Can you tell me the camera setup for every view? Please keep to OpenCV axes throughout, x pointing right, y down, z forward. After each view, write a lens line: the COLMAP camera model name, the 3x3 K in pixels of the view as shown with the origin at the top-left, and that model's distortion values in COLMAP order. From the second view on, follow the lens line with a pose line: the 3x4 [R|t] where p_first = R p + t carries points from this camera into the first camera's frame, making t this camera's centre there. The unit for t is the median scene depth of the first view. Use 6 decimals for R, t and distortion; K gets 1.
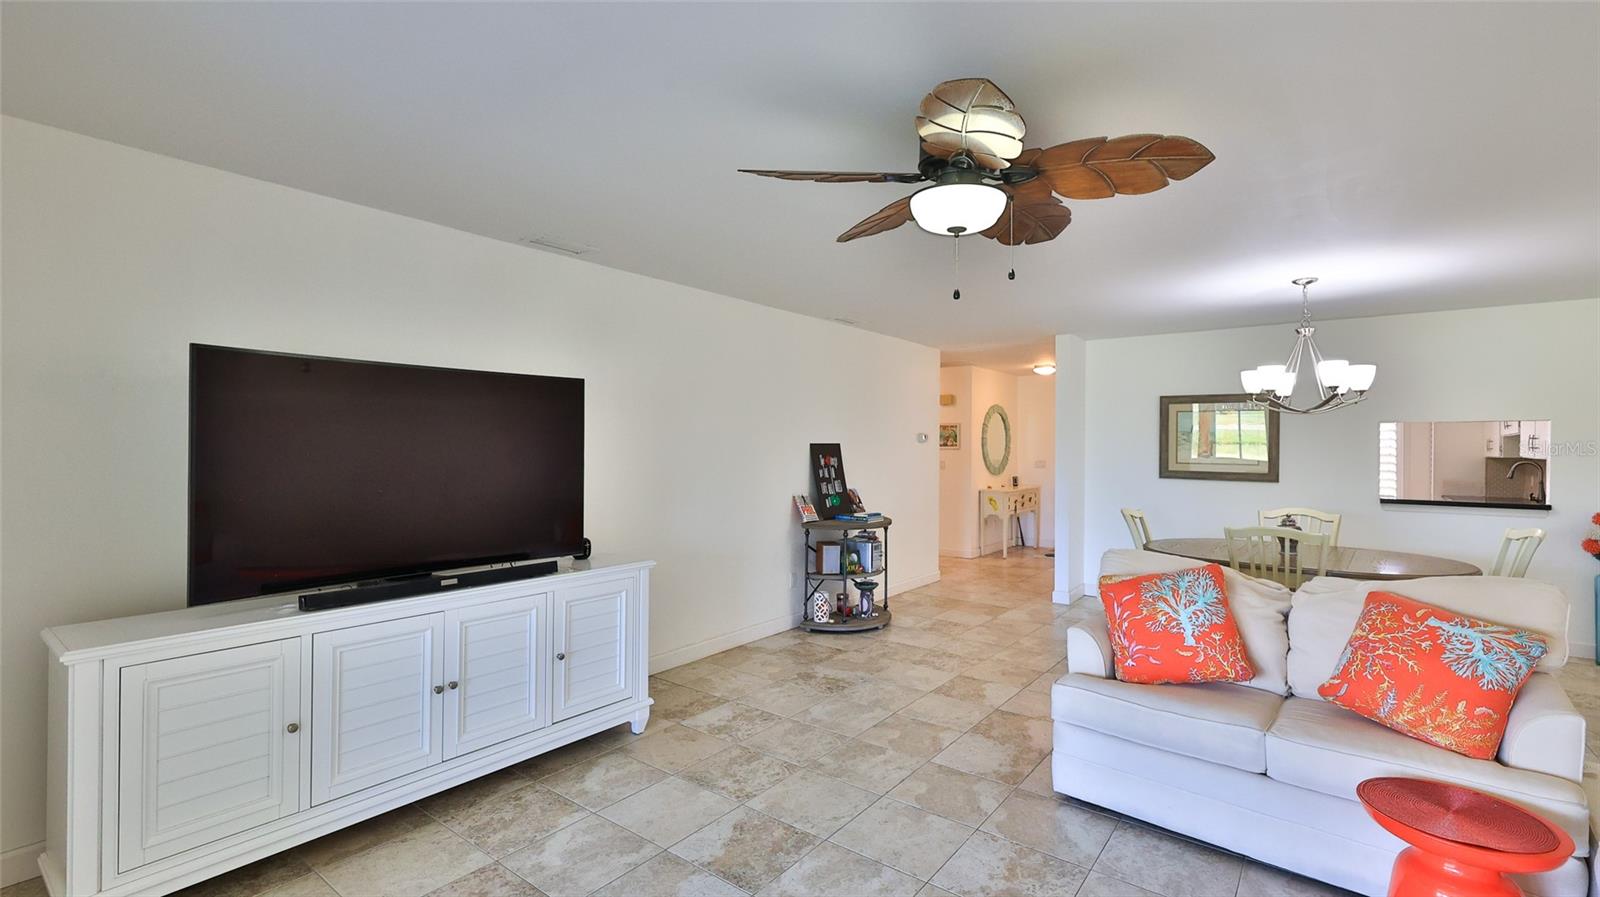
lens RADIAL K [[707.3, 0, 793.8], [0, 707.3, 445.6], [0, 0, 1]] dist [-0.000615, -0.000071]
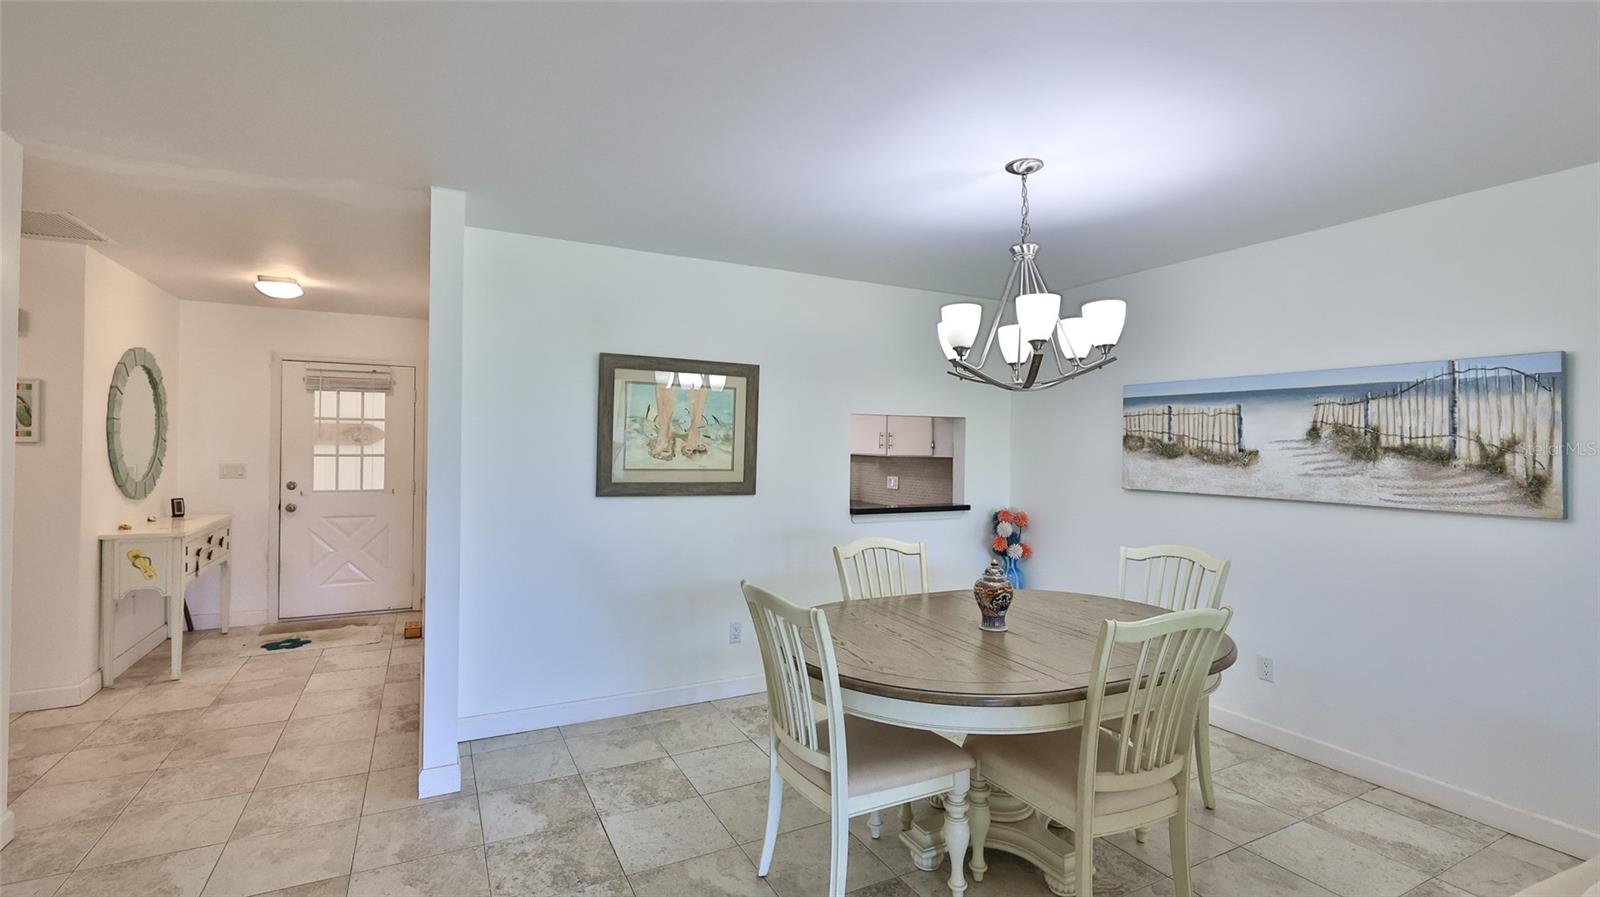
lens RADIAL K [[707.3, 0, 795.2], [0, 707.3, 441.8], [0, 0, 1]] dist [-0.000615, -0.000071]
pose [[0.421737, 0.005024, 0.906704, 0.104349], [-0.009719, 0.999952, -0.001020, 0.000879], [-0.906666, -0.008382, 0.421765, 0.922742]]
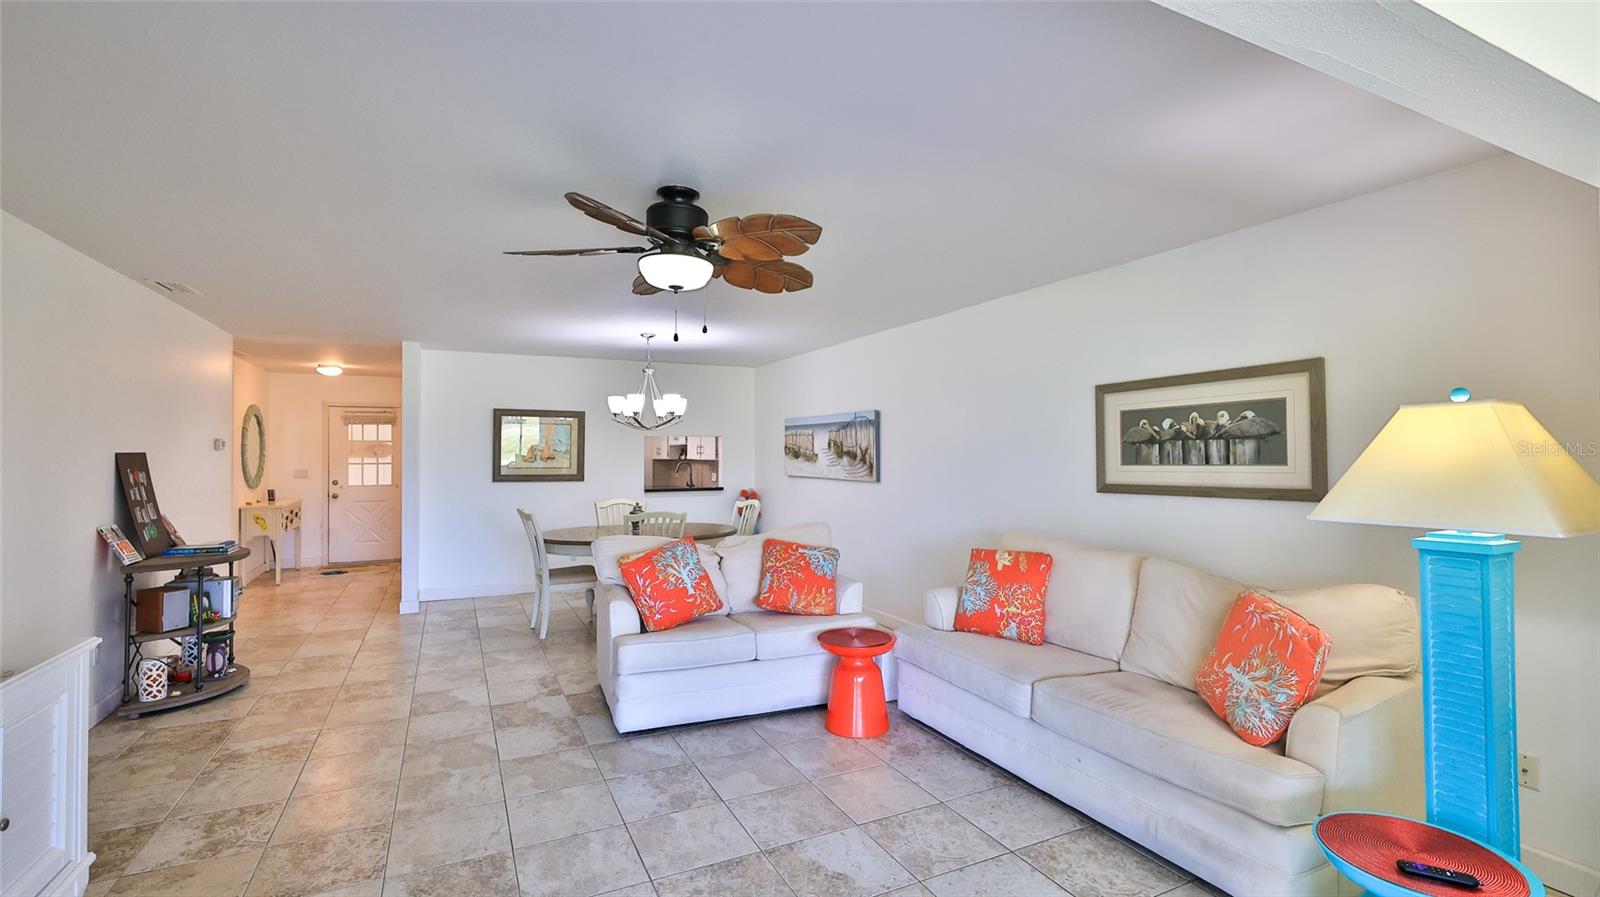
lens RADIAL K [[707.3, 0, 797.5], [0, 707.3, 447.6], [0, 0, 1]] dist [-0.000615, -0.000071]
pose [[0.443105, 0.000826, 0.896469, -0.401876], [0.004078, 0.999987, -0.002937, -0.004603], [-0.896461, 0.004957, 0.443096, 0.113487]]
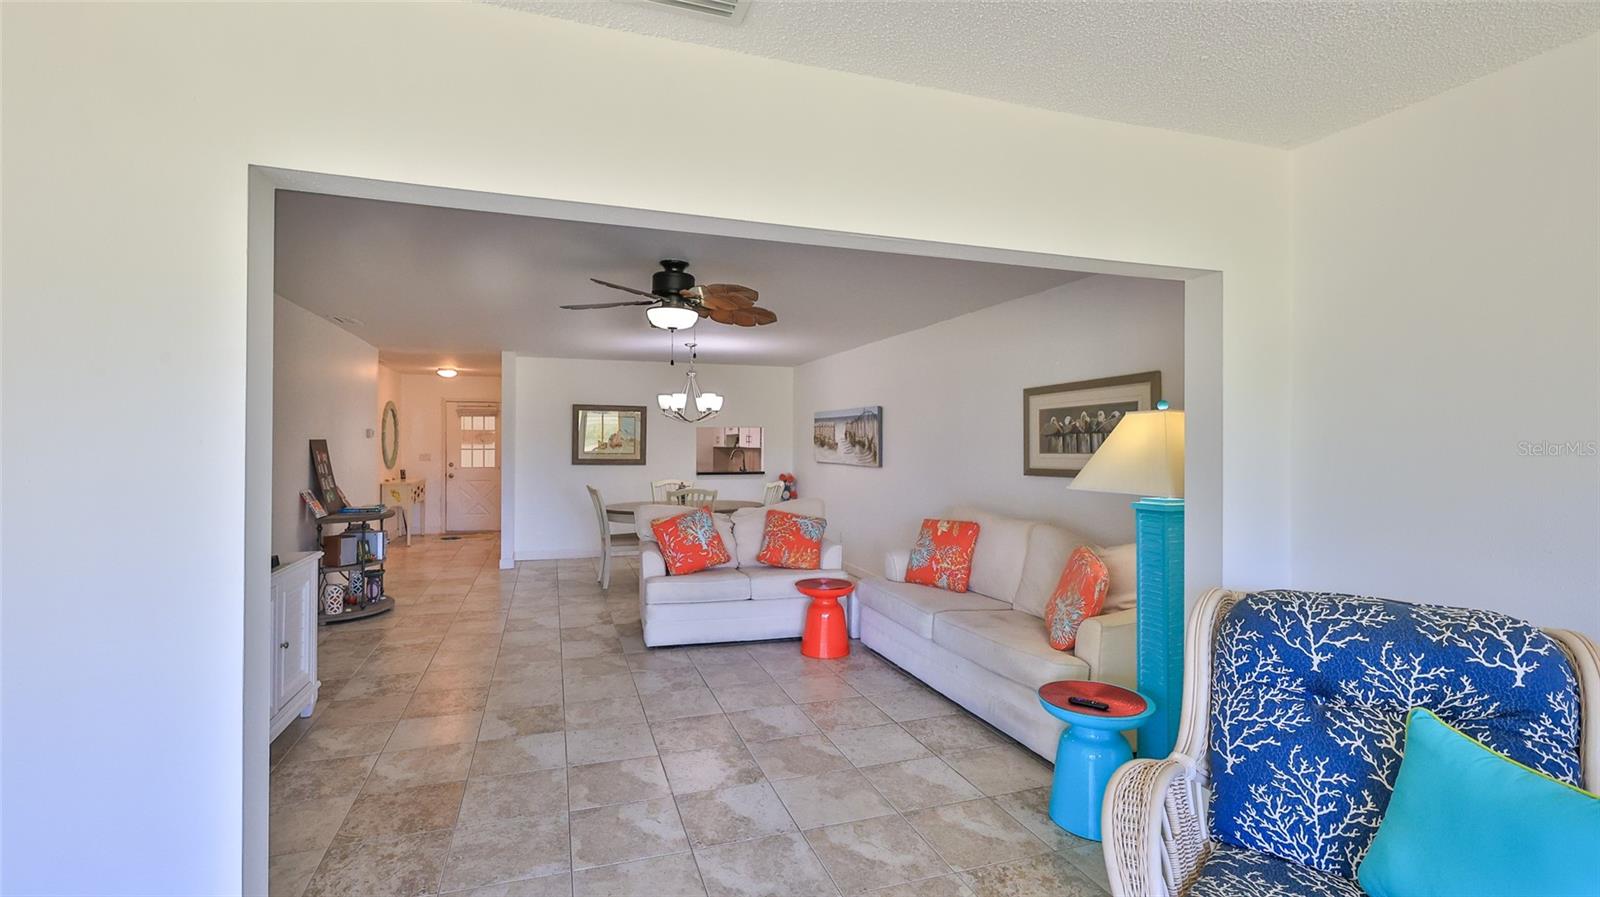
lens RADIAL K [[707.3, 0, 788.4], [0, 707.3, 440.9], [0, 0, 1]] dist [-0.000615, -0.000071]
pose [[0.556739, -0.002165, 0.830685, -0.563754], [-0.000741, 0.999995, 0.003103, -0.006189], [-0.830687, -0.002343, 0.556734, -0.145980]]
